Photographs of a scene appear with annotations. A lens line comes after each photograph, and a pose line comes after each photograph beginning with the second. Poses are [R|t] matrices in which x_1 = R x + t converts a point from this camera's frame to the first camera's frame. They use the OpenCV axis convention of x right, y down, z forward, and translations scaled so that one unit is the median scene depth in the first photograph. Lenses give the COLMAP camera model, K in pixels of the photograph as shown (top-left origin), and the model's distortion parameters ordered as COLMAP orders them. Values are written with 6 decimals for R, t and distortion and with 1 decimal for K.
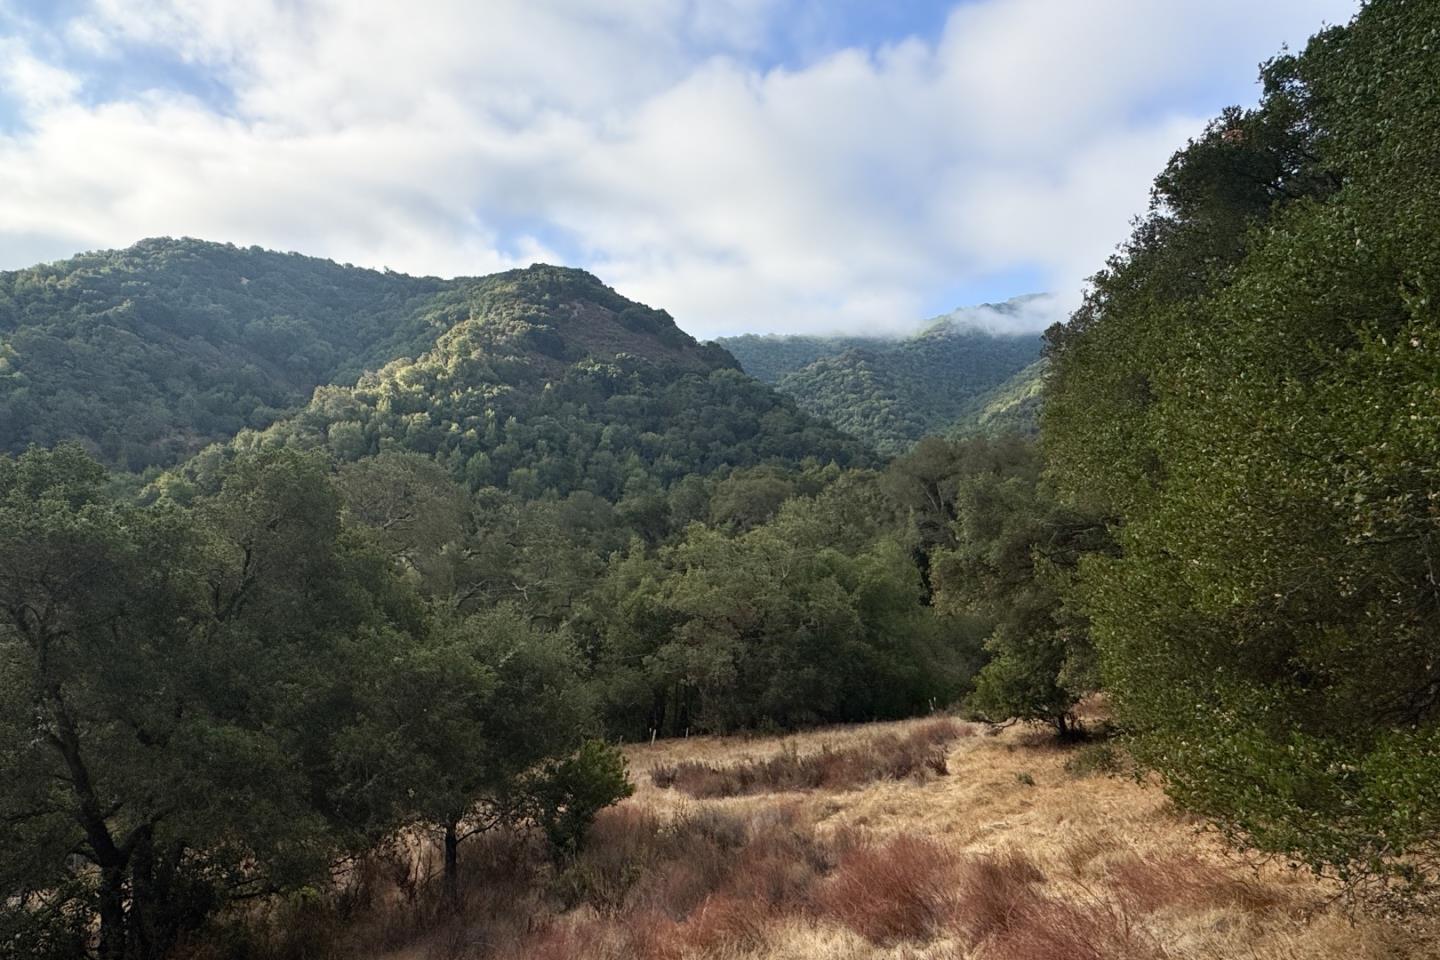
lens RADIAL K [[808.1, 0, 714.8], [0, 808.1, 490.0], [0, 0, 1]] dist [-0.002931, -0.000195]
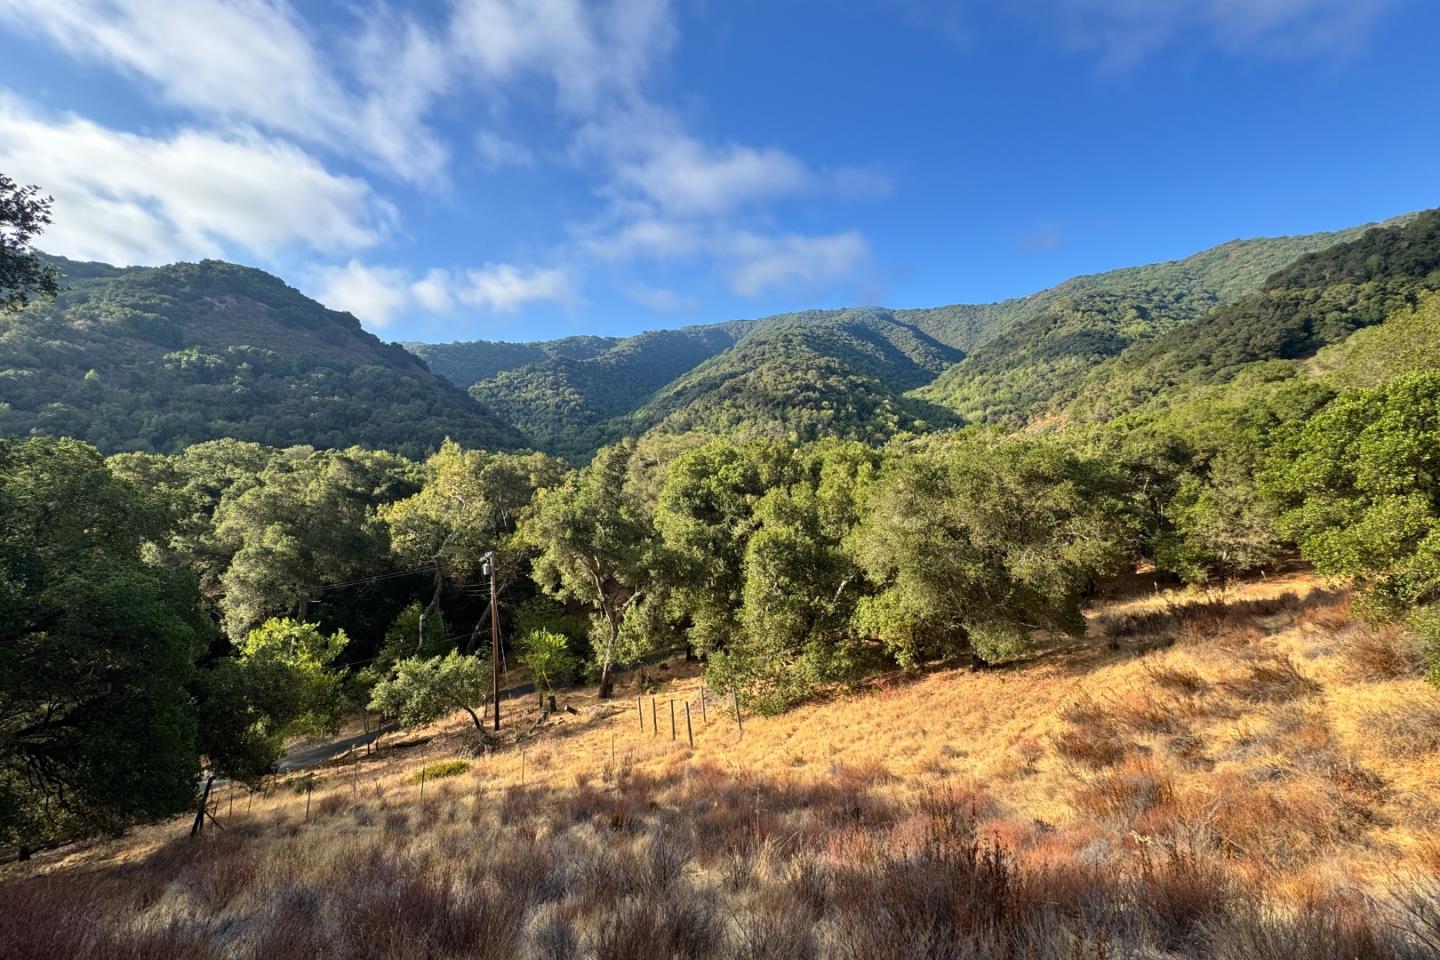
lens RADIAL K [[572.0, 0, 718.7], [0, 572.0, 480.9], [0, 0, 1]] dist [-0.002482, 0.000386]
pose [[0.930469, -0.027642, 0.365327, 0.201948], [0.013705, 0.999078, 0.040688, -0.011303], [-0.366115, -0.032852, 0.929990, 0.054006]]
